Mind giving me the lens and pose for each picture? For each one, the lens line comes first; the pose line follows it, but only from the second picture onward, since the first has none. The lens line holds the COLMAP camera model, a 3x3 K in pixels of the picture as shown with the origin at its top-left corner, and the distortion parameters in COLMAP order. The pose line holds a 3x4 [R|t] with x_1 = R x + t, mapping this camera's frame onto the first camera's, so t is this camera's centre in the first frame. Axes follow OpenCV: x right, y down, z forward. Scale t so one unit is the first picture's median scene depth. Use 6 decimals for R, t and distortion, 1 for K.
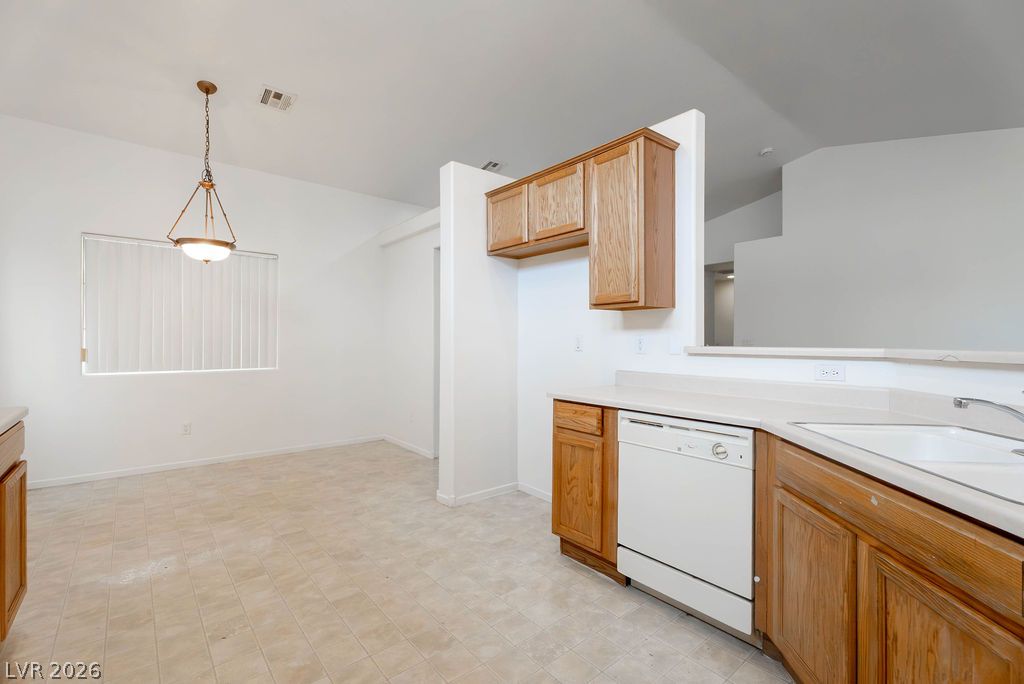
lens RADIAL K [[456.3, 0, 510.4], [0, 456.3, 339.4], [0, 0, 1]] dist [0.000498, -0.000595]
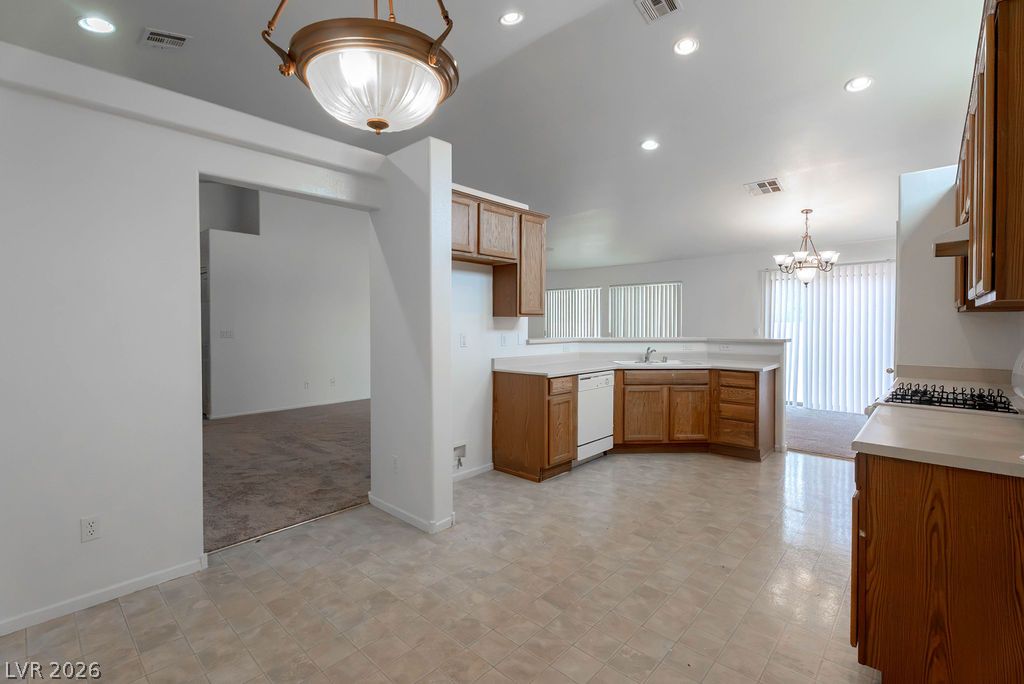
lens RADIAL K [[456.4, 0, 510.4], [0, 456.4, 329.7], [0, 0, 1]] dist [0.002253, -0.000036]
pose [[-0.129940, -0.016625, 0.991382, -1.035553], [-0.003984, 0.999860, 0.016245, -0.039647], [-0.991514, -0.001839, -0.129988, 0.995857]]
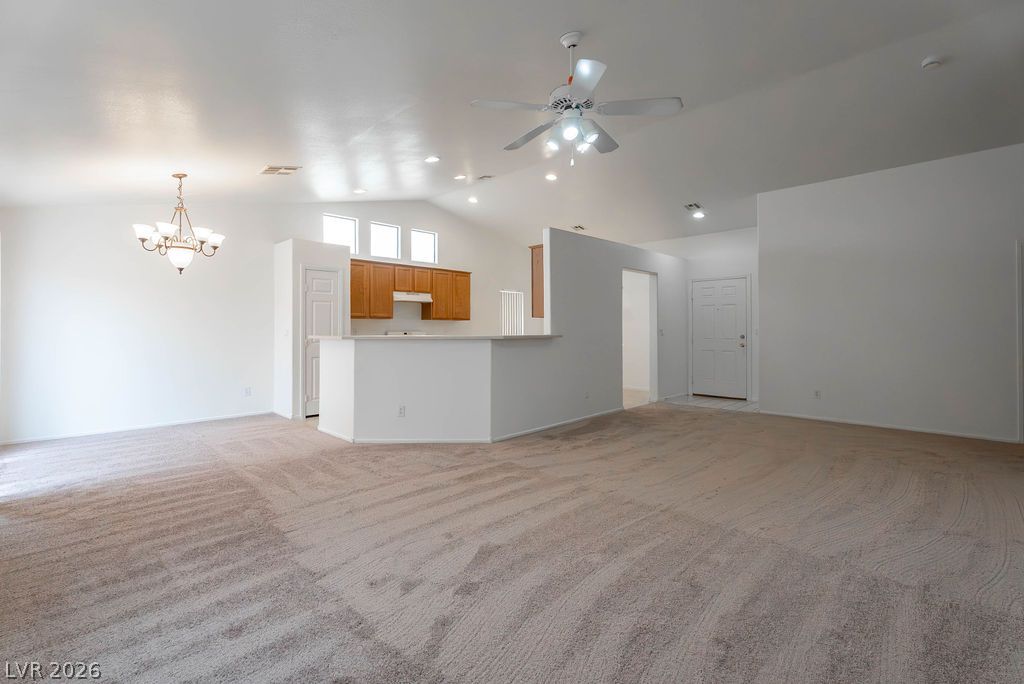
lens RADIAL K [[456.4, 0, 510.4], [0, 456.4, 329.7], [0, 0, 1]] dist [0.002253, -0.000036]
pose [[0.092786, 0.001182, -0.995685, 2.019497], [0.006223, 0.999979, 0.001767, -0.008622], [0.995667, -0.006360, 0.092776, 0.484587]]
